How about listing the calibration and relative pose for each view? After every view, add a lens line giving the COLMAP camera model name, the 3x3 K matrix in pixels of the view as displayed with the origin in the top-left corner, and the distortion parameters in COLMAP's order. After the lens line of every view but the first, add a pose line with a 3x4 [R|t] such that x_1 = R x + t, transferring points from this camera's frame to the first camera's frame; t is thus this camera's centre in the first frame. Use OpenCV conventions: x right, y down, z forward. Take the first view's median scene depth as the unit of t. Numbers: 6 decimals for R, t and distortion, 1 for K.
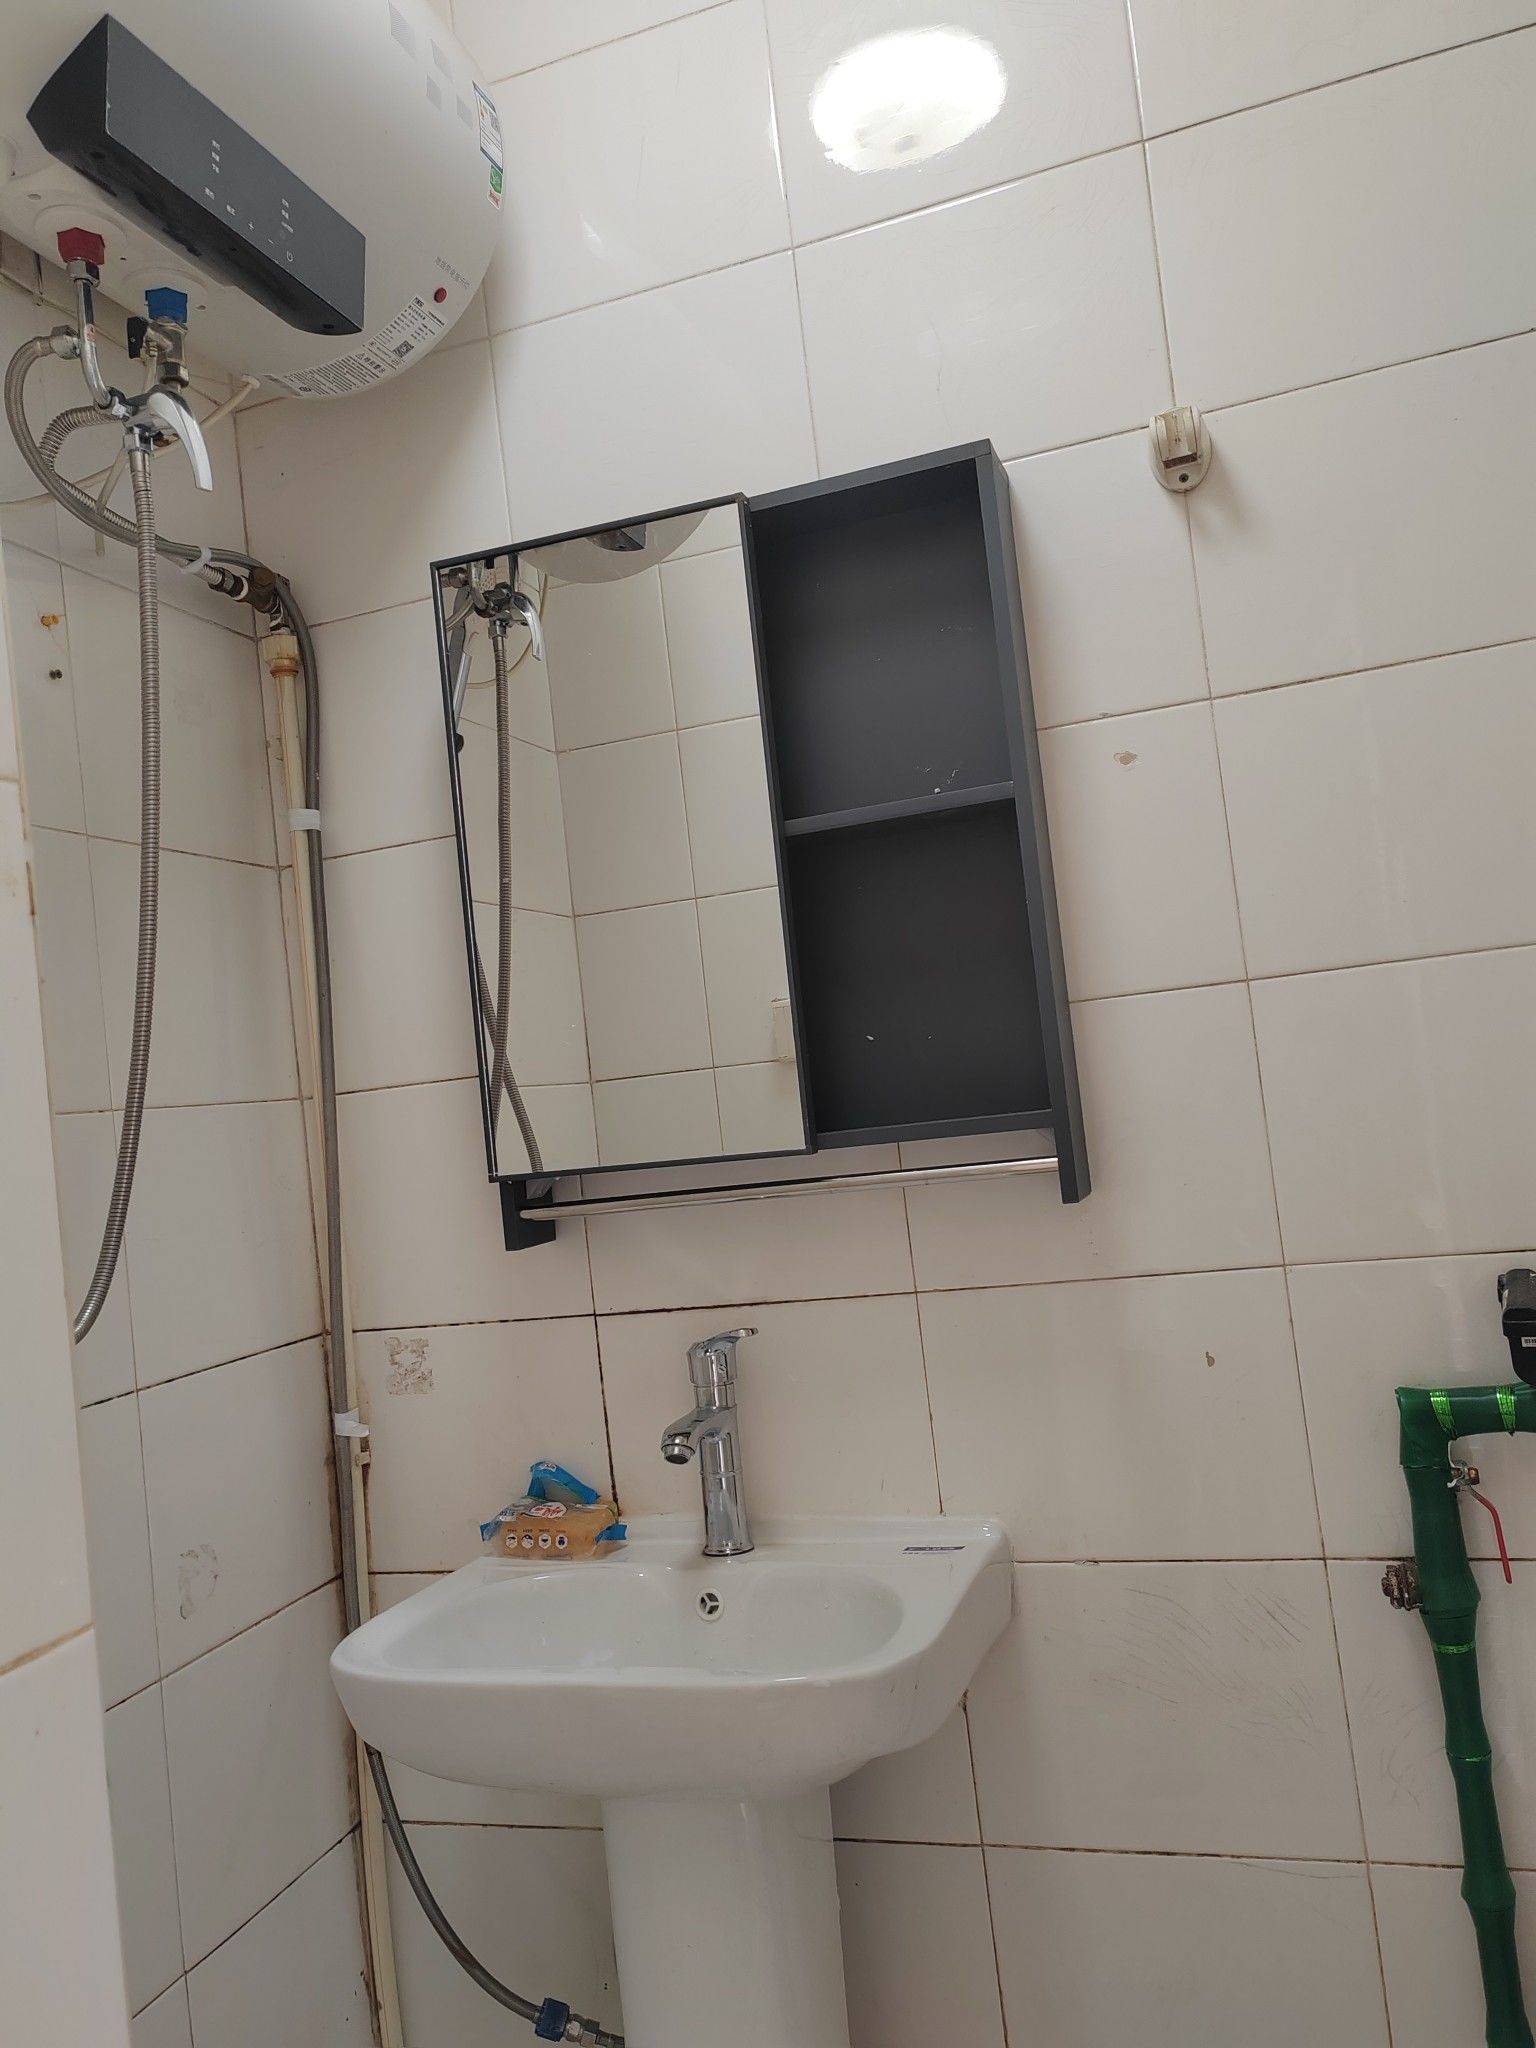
lens RADIAL K [[1538.6, 0, 768.0], [0, 1538.6, 1024.0], [0, 0, 1]] dist [-0.028938, 0.124449]
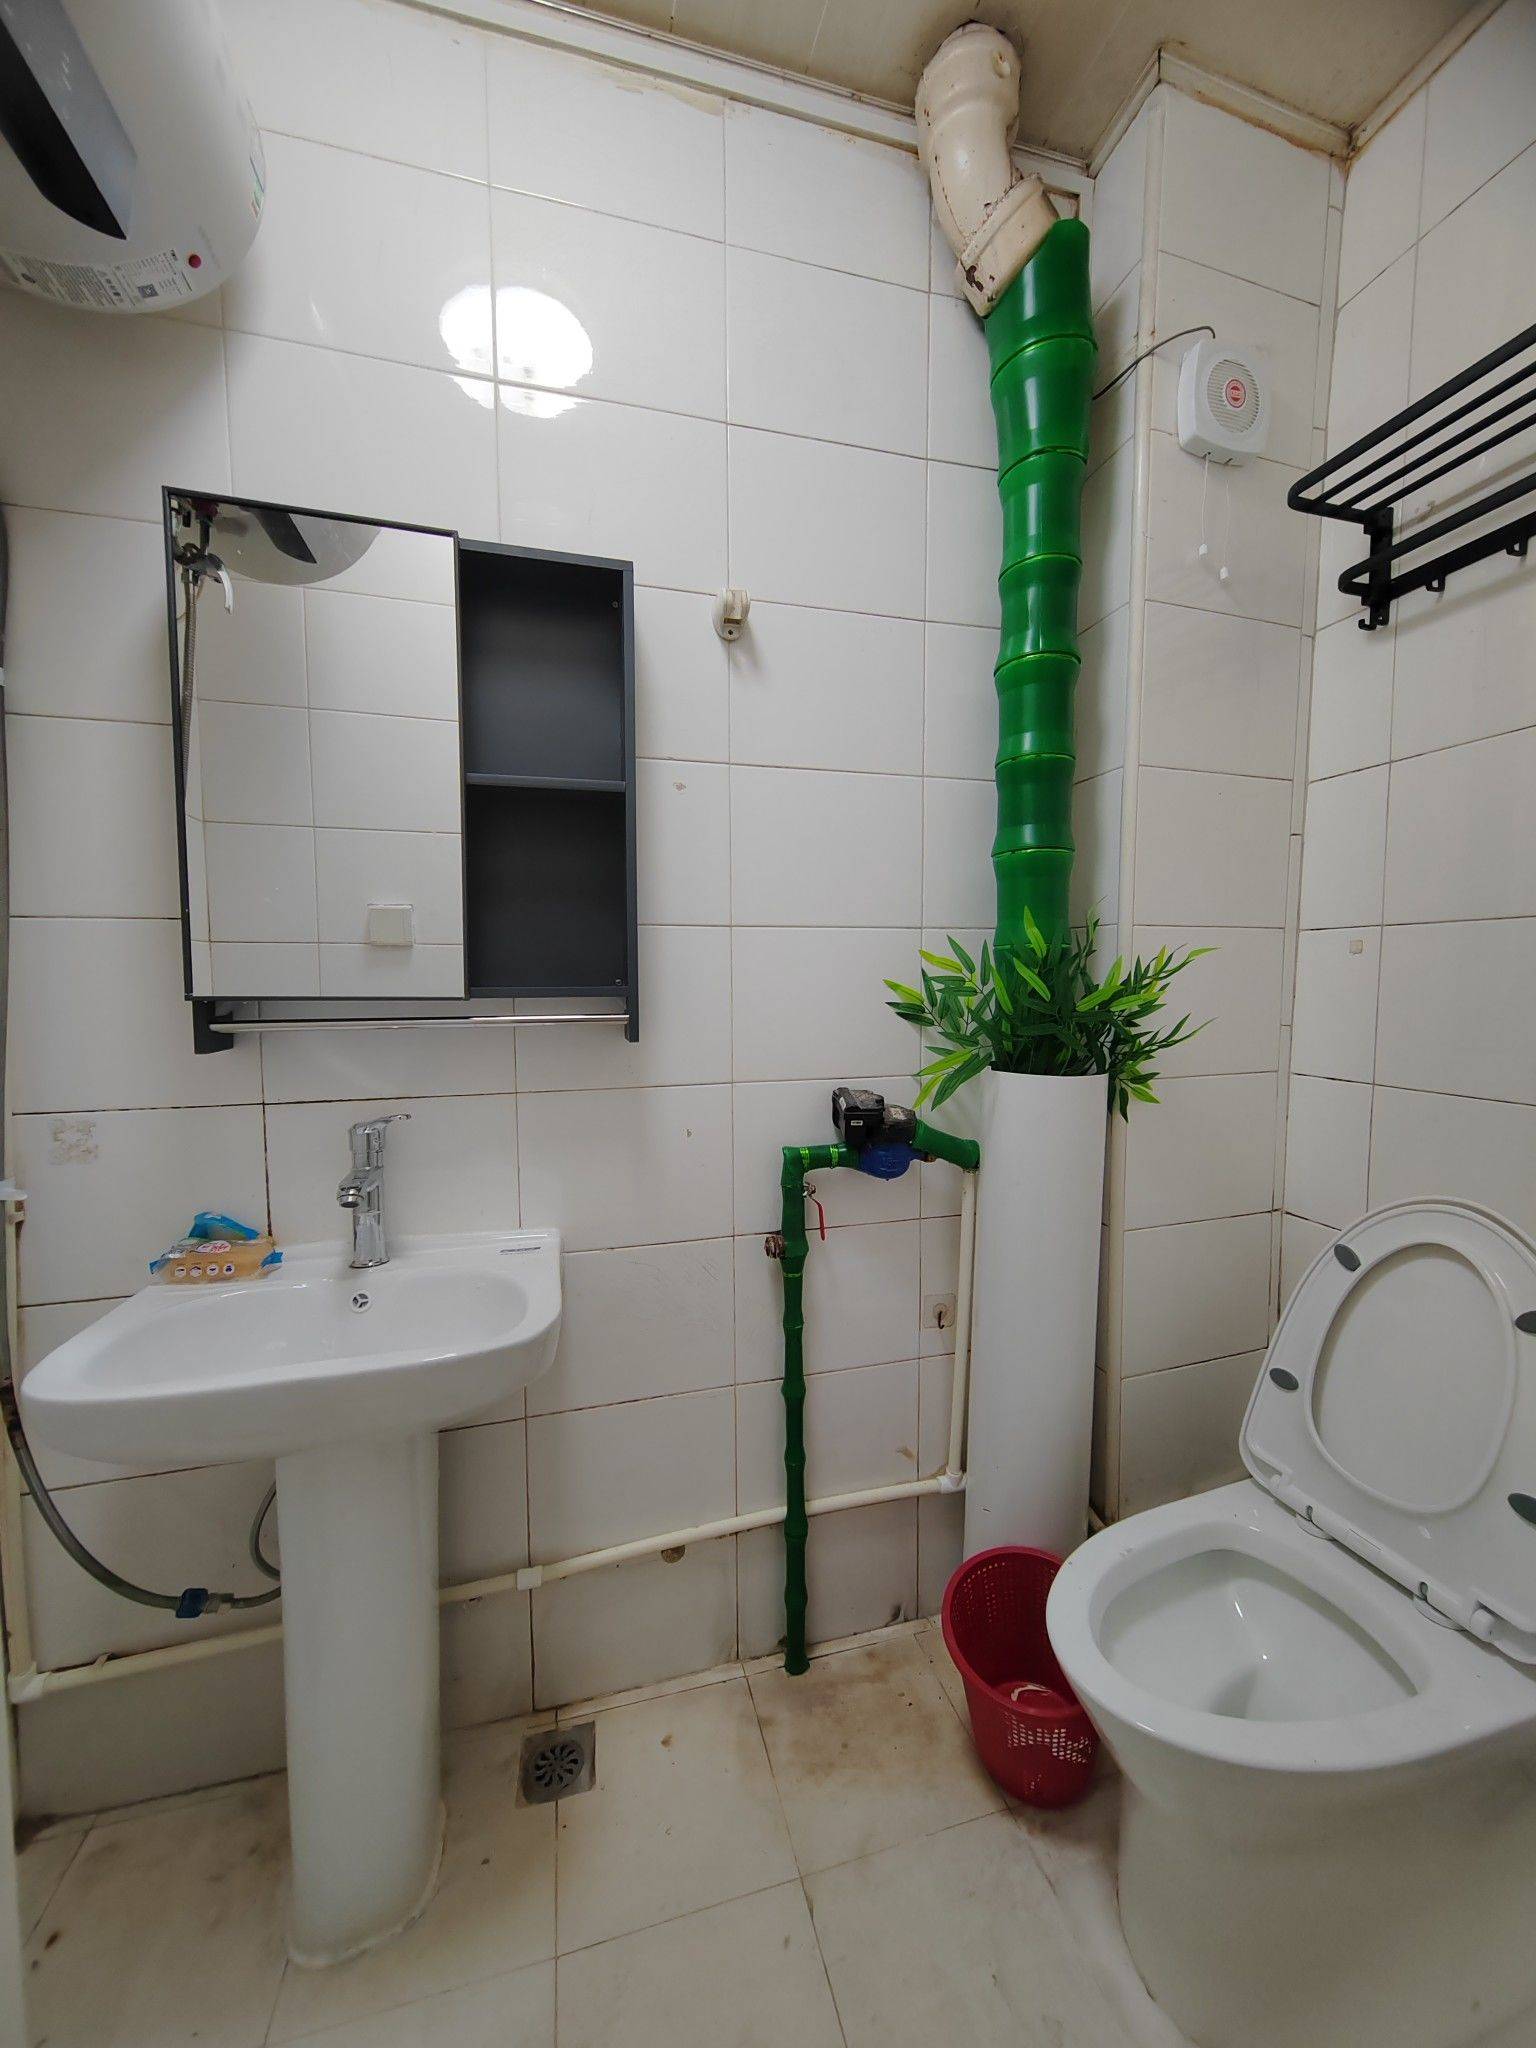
lens RADIAL K [[771.2, 0, 768.0], [0, 771.2, 1024.0], [0, 0, 1]] dist [0.001457, -0.000287]
pose [[0.822741, 0.072016, 0.563836, -0.143685], [-0.116508, 0.992247, 0.043273, 0.038163], [-0.556348, -0.101294, 0.824752, 0.197652]]
